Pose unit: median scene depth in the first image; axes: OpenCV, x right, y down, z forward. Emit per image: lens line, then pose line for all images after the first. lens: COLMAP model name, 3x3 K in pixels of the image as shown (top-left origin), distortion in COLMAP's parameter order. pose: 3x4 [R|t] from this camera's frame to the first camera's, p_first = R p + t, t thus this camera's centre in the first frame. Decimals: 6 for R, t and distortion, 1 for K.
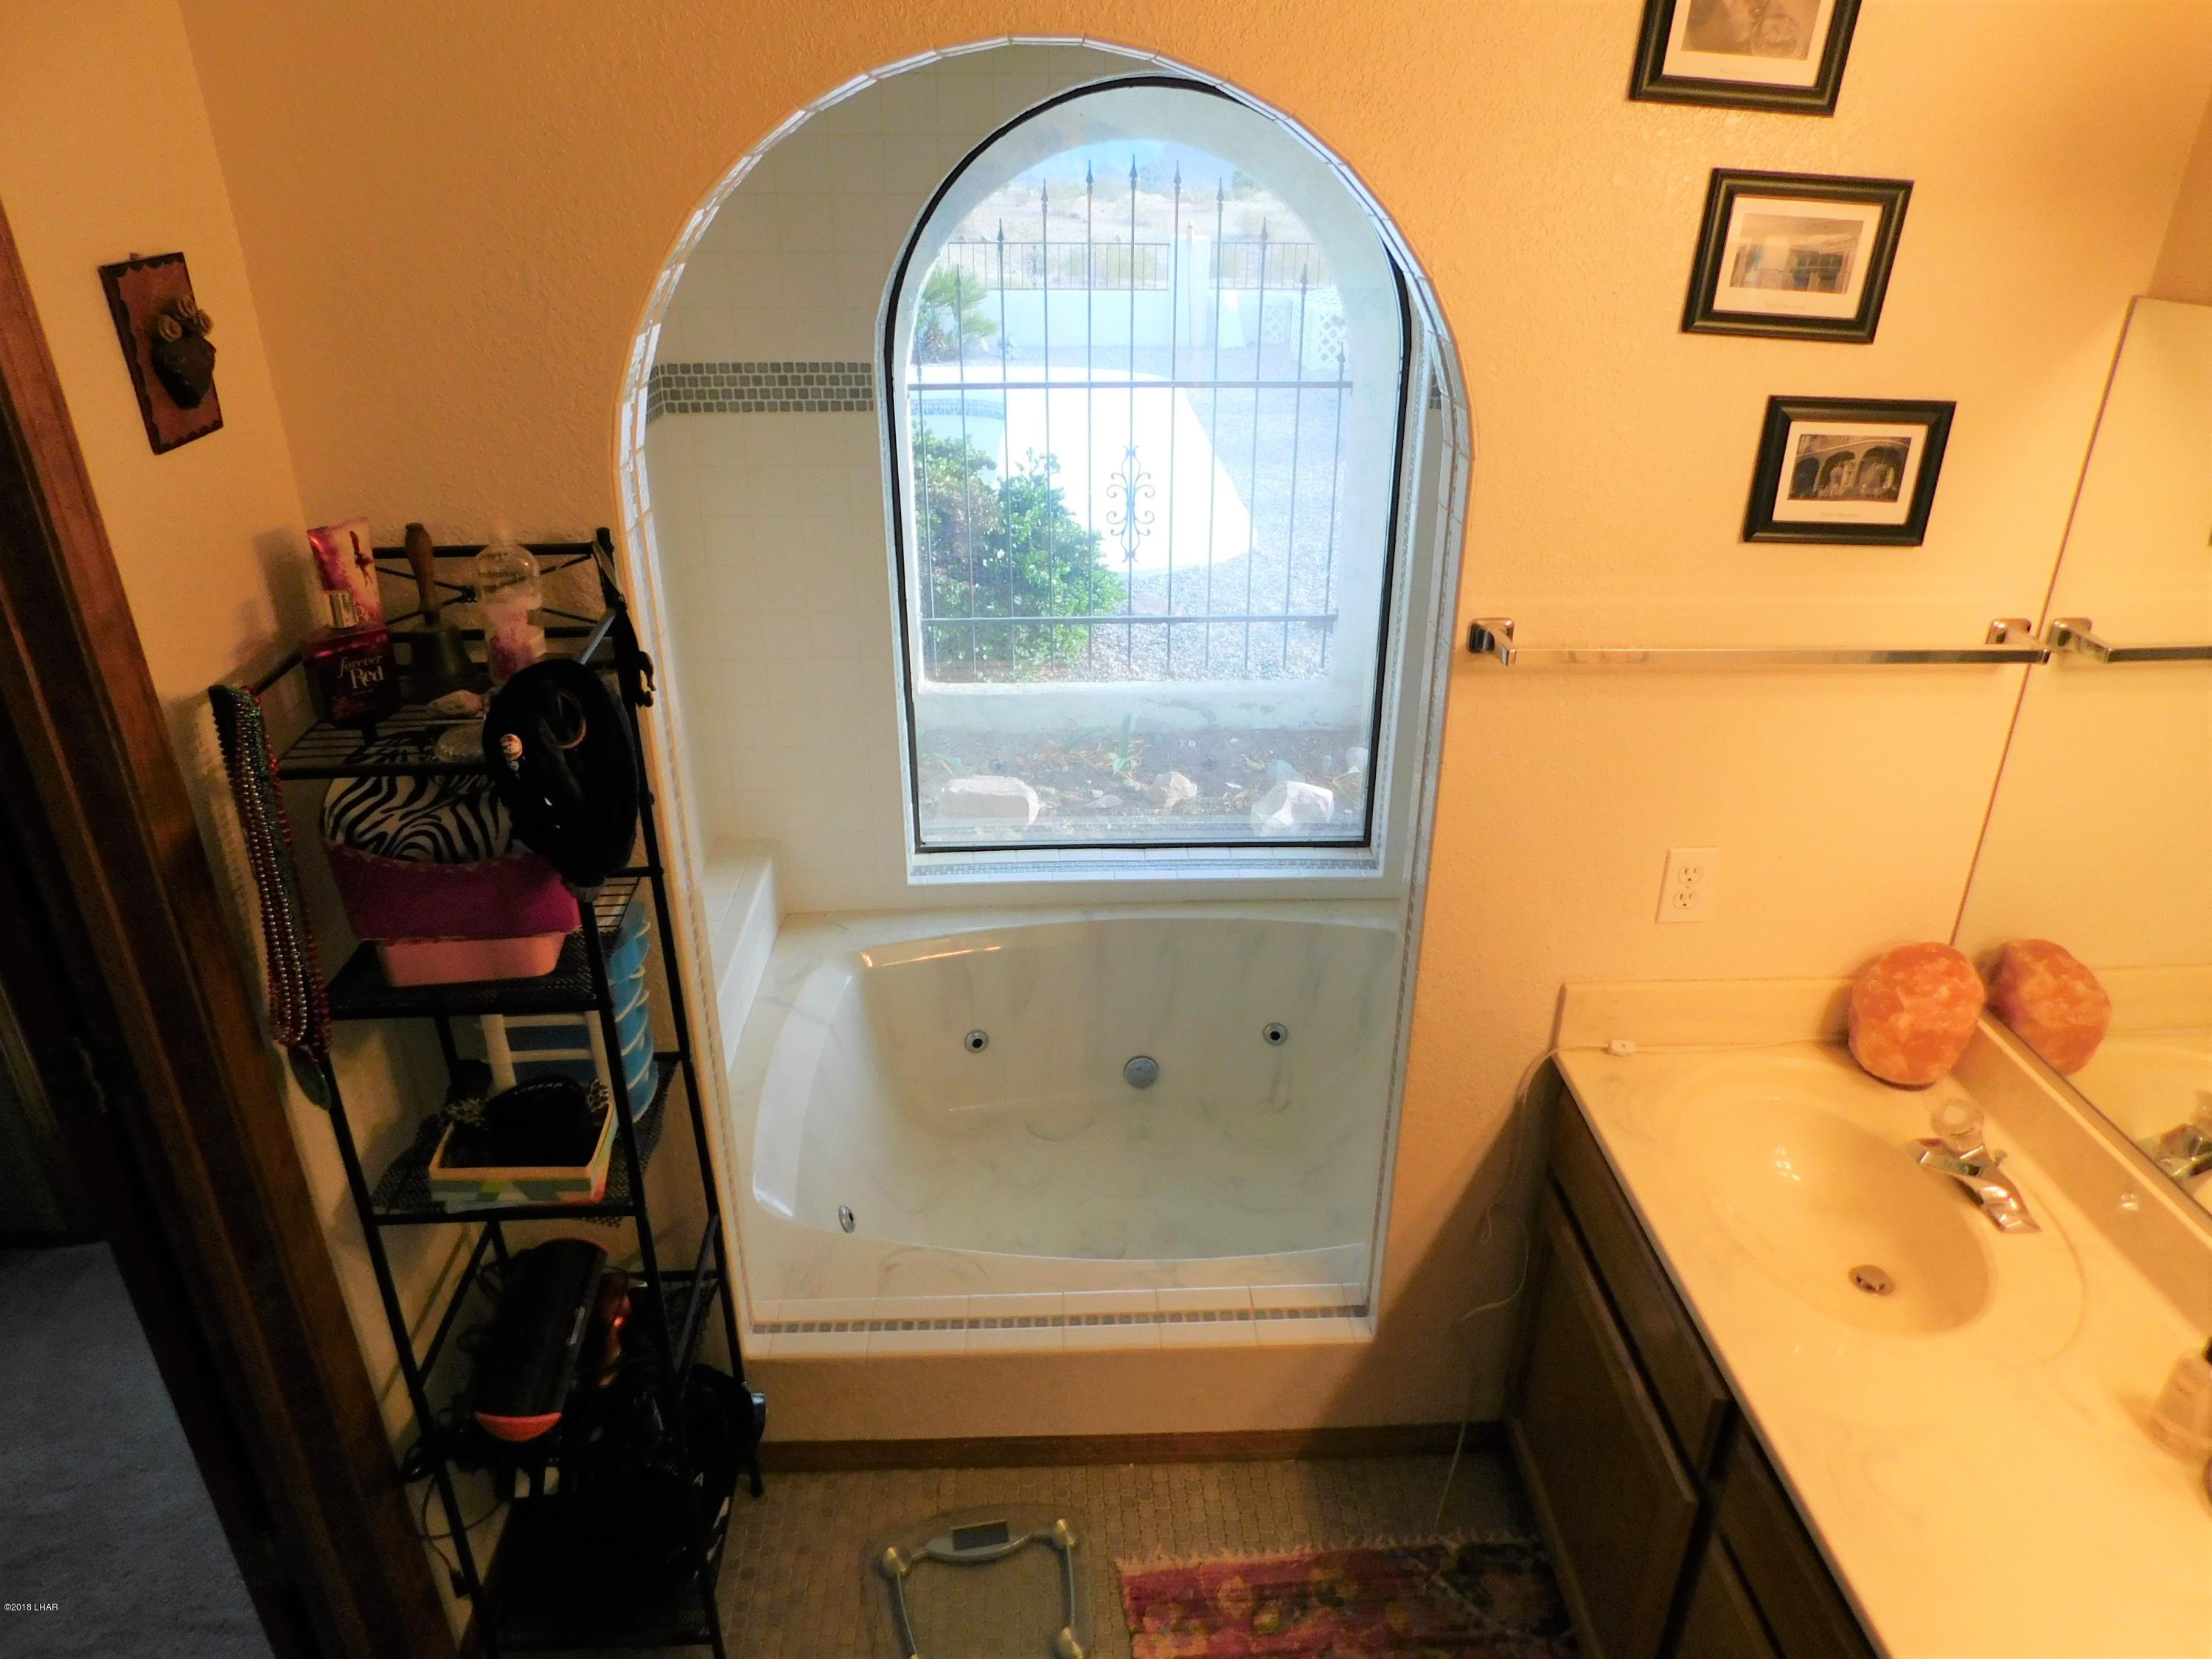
lens RADIAL K [[1462.4, 0, 1117.8], [0, 1462.4, 832.6], [0, 0, 1]] dist [-0.068757, 0.053891]
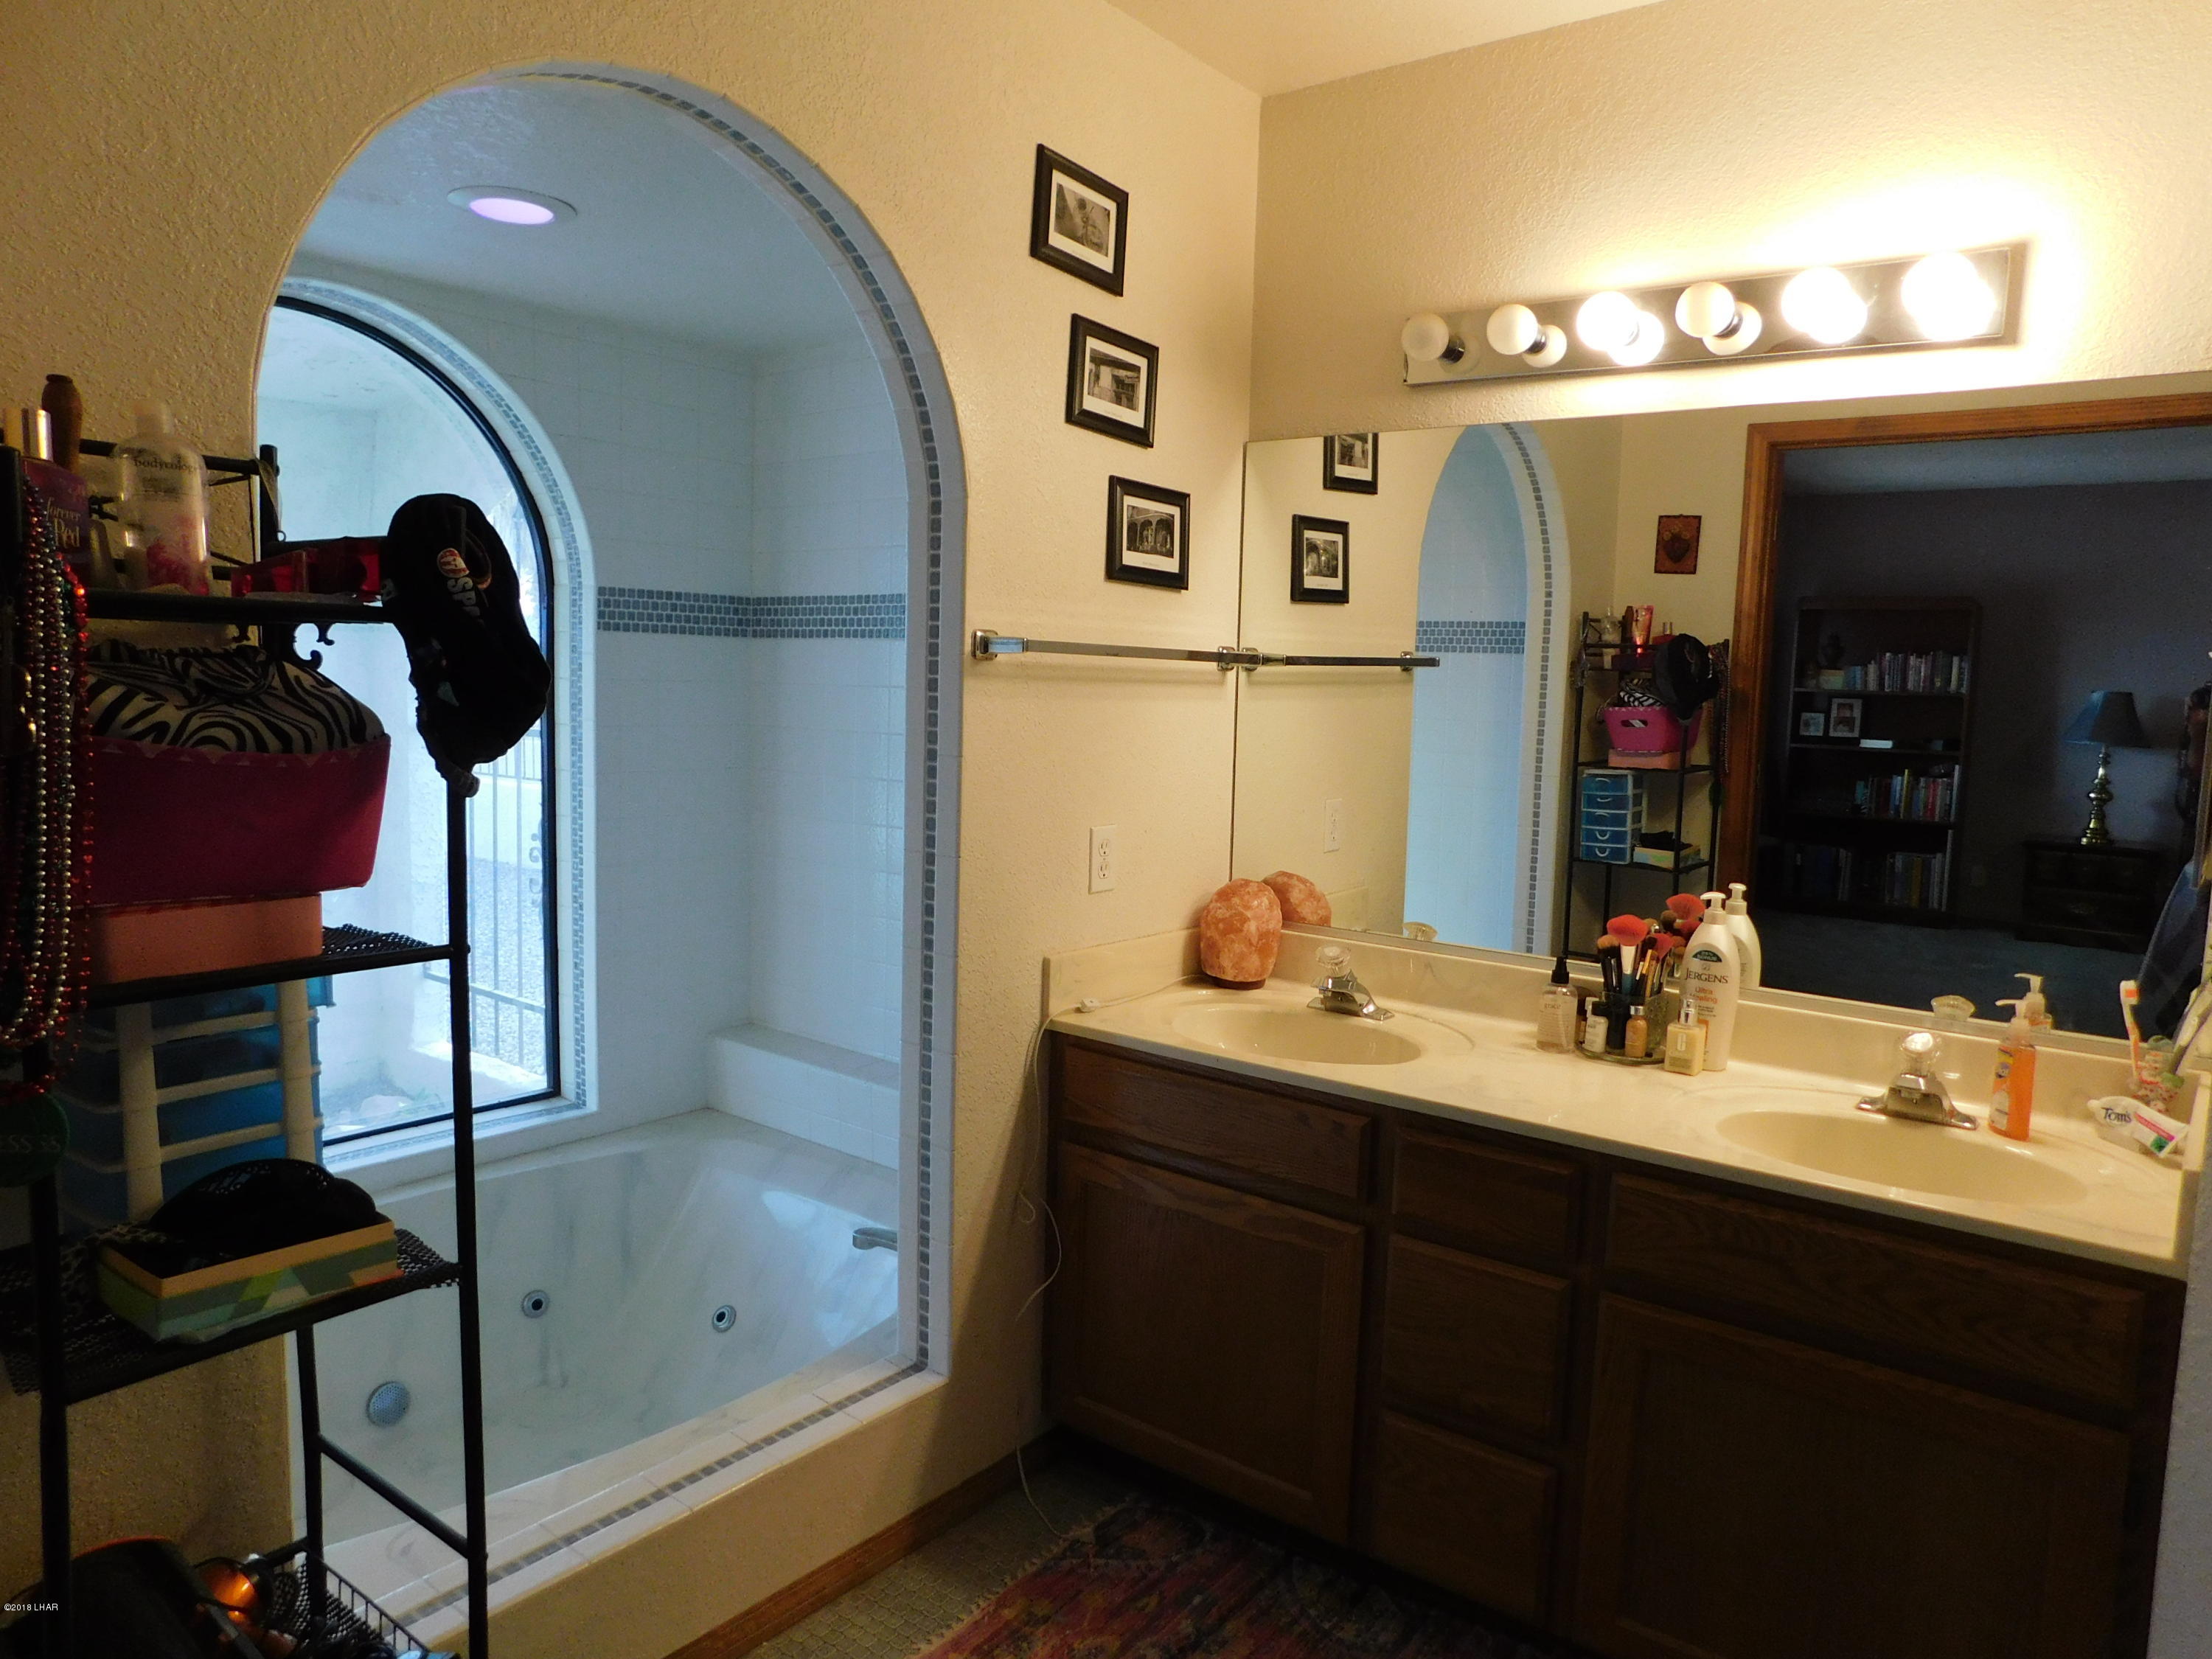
lens RADIAL K [[1462.4, 0, 1112.7], [0, 1462.4, 833.5], [0, 0, 1]] dist [-0.068757, 0.053891]
pose [[0.642760, -0.065060, 0.763300, -0.646168], [0.309383, 0.933562, -0.180953, 0.279652], [-0.700815, 0.352461, 0.620185, 0.213293]]
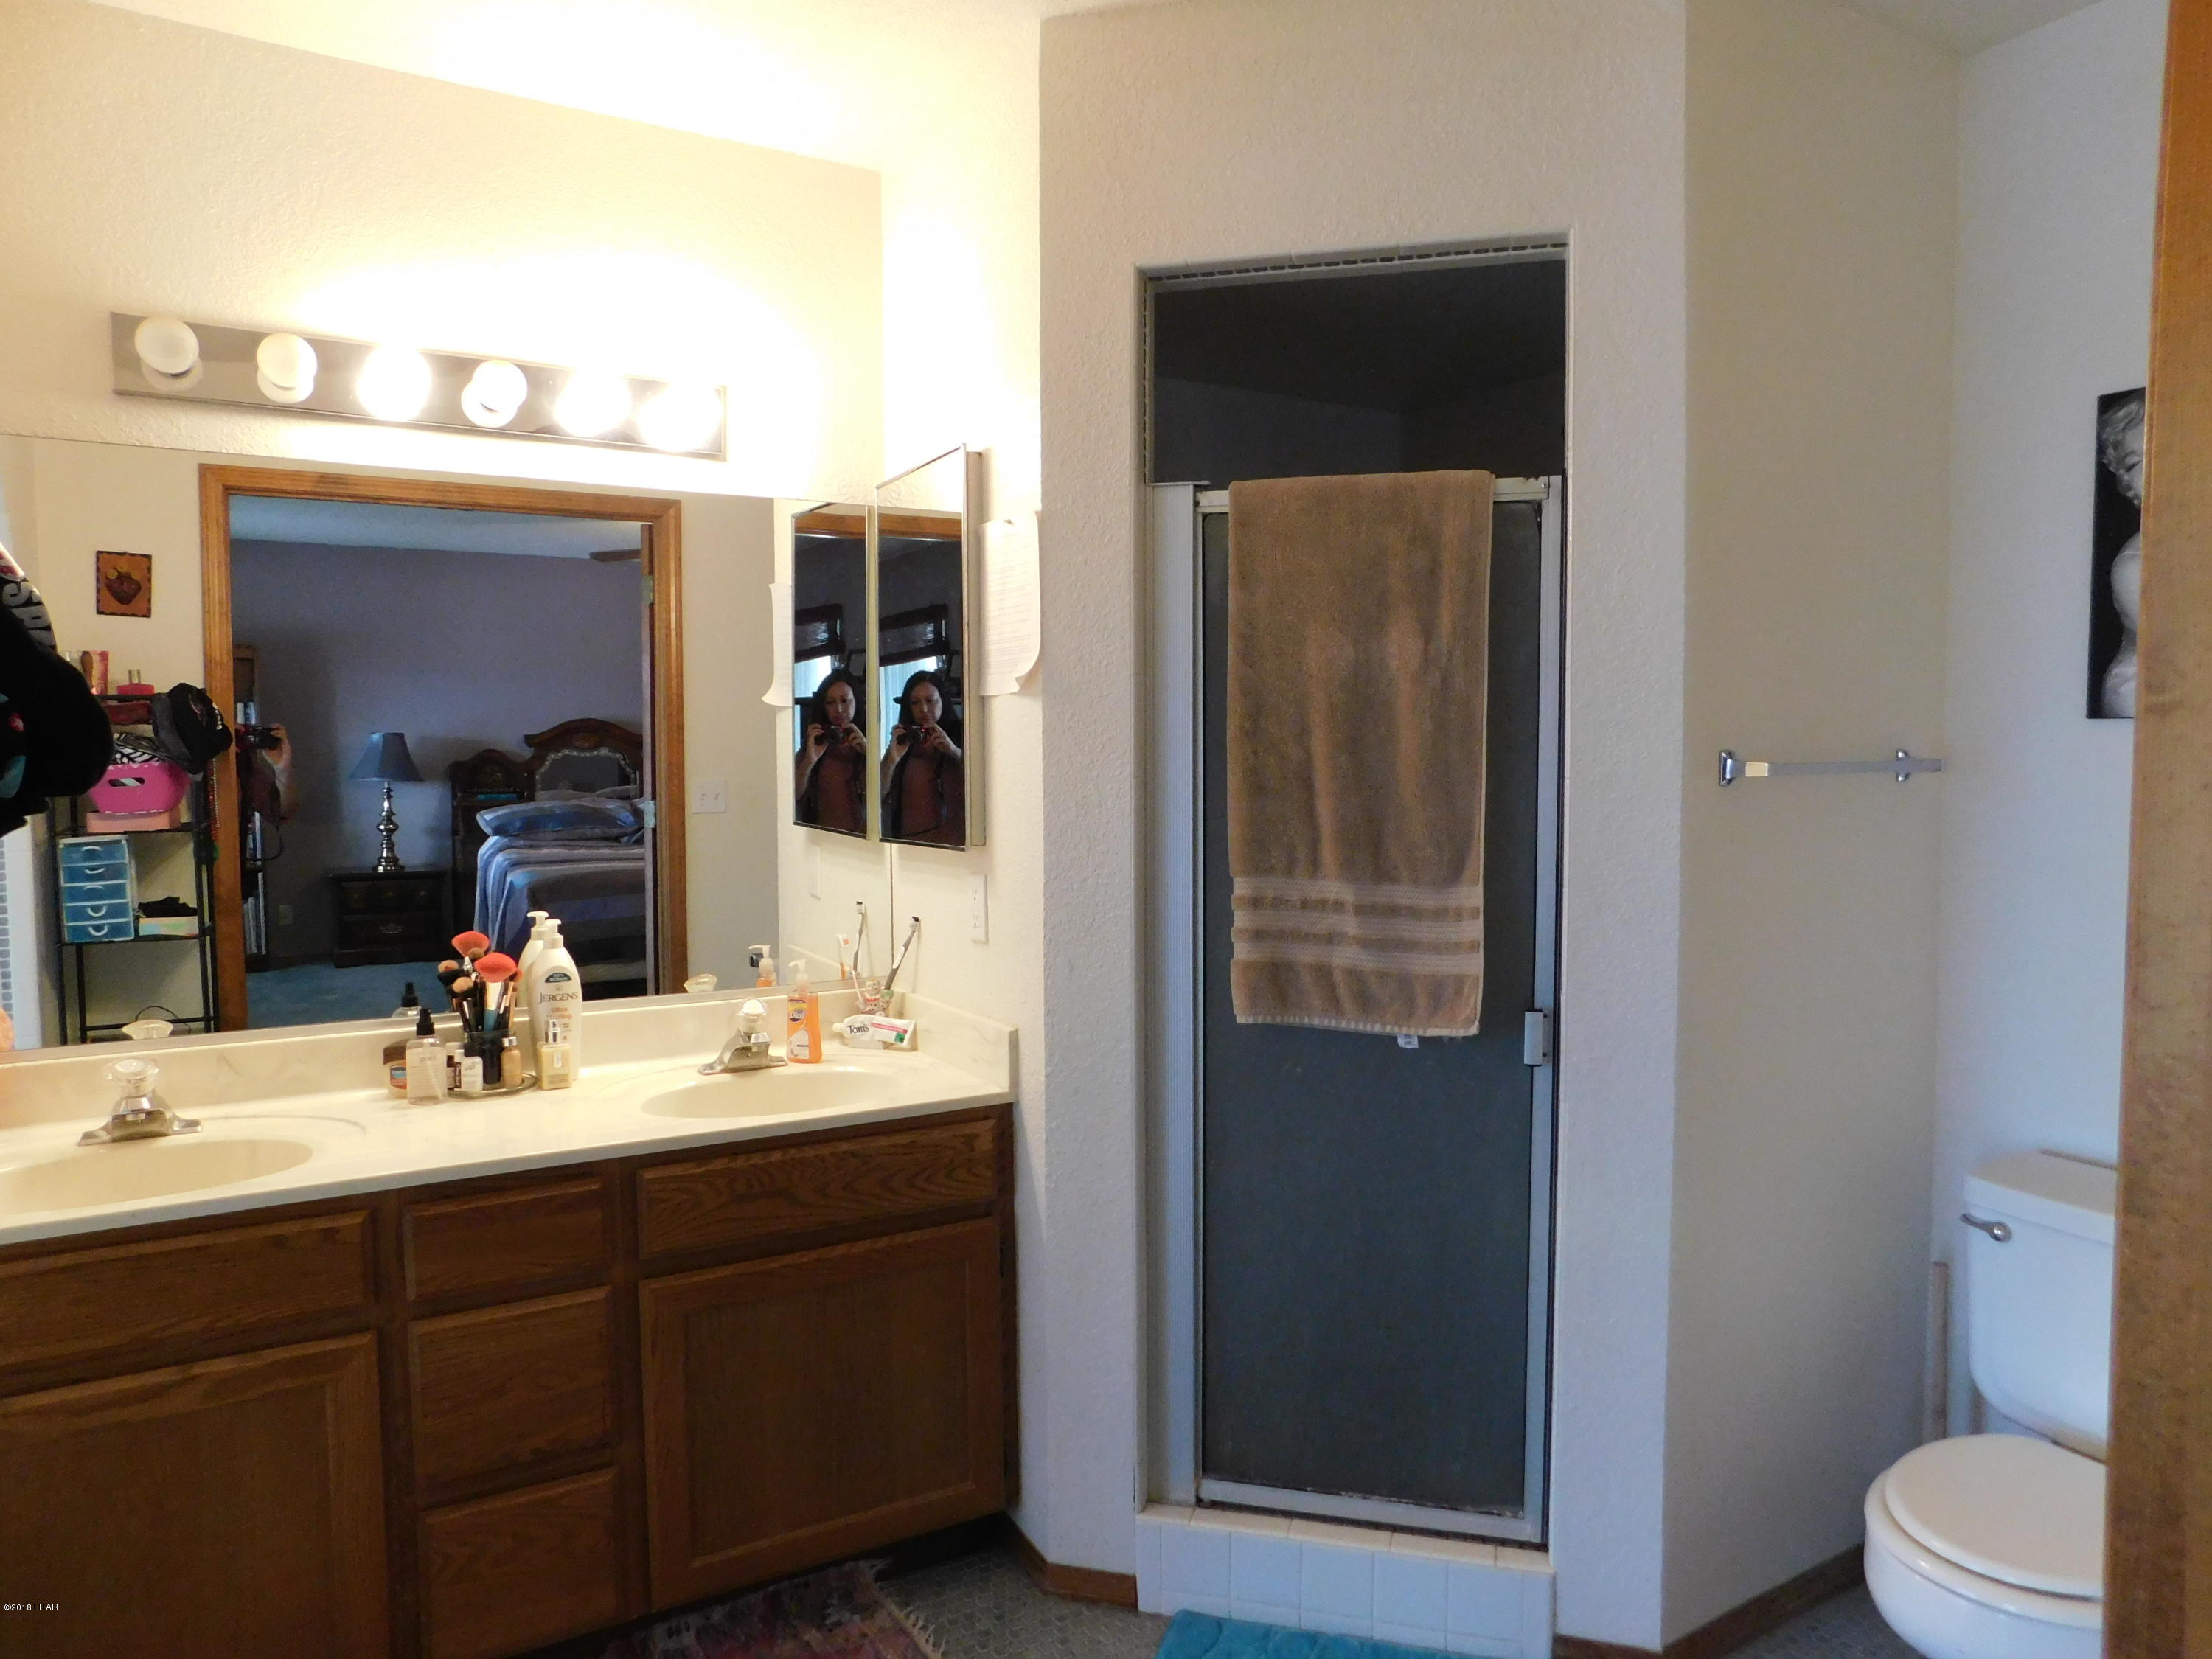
lens RADIAL K [[1462.4, 0, 1120.4], [0, 1462.4, 835.9], [0, 0, 1]] dist [-0.068757, 0.053891]
pose [[-0.479978, -0.052693, 0.875697, -0.843619], [0.390032, 0.881299, 0.266810, -0.007276], [-0.785809, 0.469612, -0.402452, 0.827518]]
